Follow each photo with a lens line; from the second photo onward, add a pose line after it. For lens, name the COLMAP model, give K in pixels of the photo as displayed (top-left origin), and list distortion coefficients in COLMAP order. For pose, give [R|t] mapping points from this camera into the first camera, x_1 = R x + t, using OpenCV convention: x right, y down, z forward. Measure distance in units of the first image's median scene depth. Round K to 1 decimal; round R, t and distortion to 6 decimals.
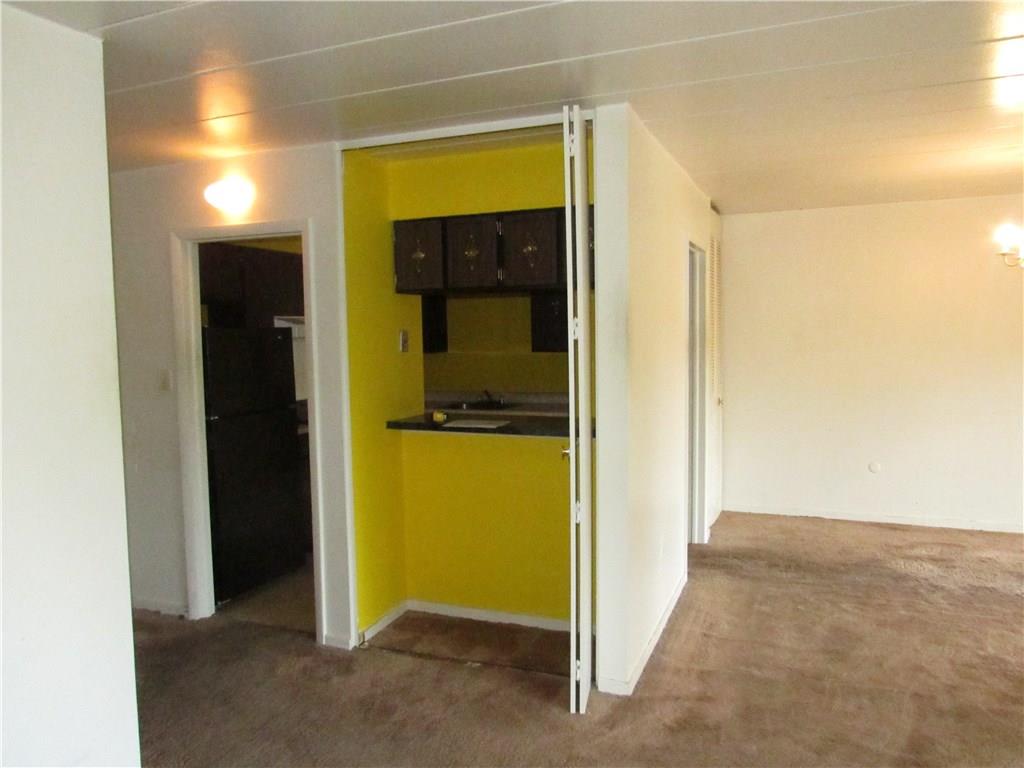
lens RADIAL K [[733.6, 0, 512.0], [0, 733.6, 384.0], [0, 0, 1]] dist [-0.043319, 0.032846]
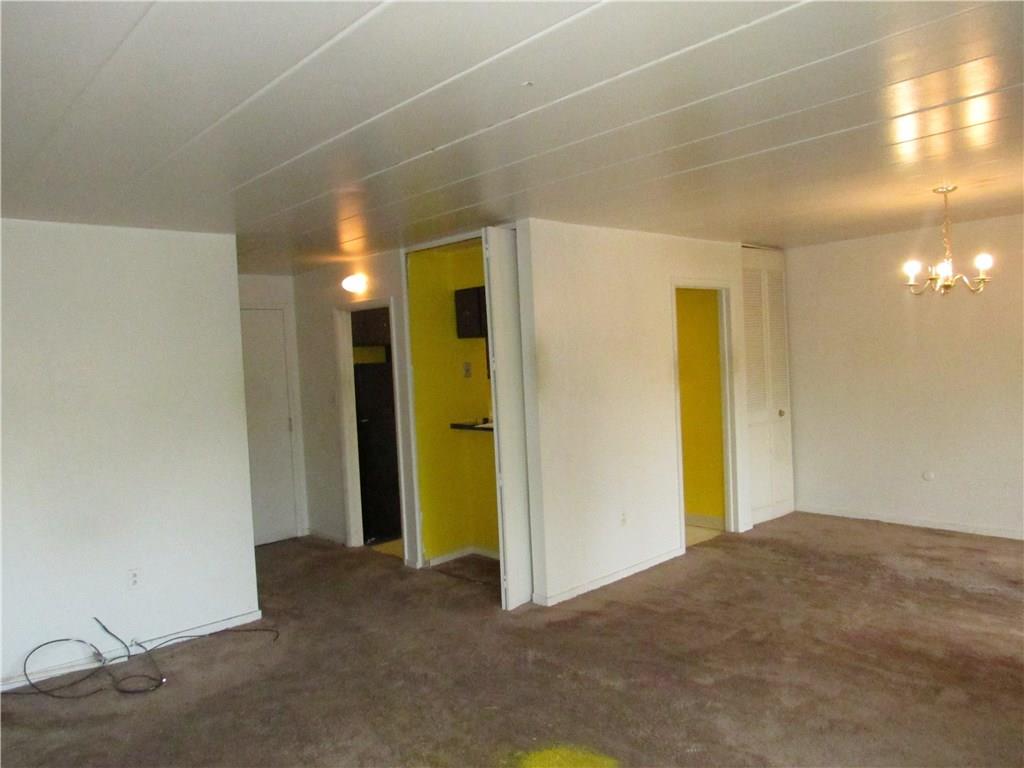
lens RADIAL K [[733.6, 0, 512.0], [0, 733.6, 384.0], [0, 0, 1]] dist [-0.043319, 0.032846]
pose [[0.903484, -0.014072, -0.428391, 0.606603], [0.003875, 0.999688, -0.024667, 0.006892], [0.428605, 0.020626, 0.903257, -0.321057]]
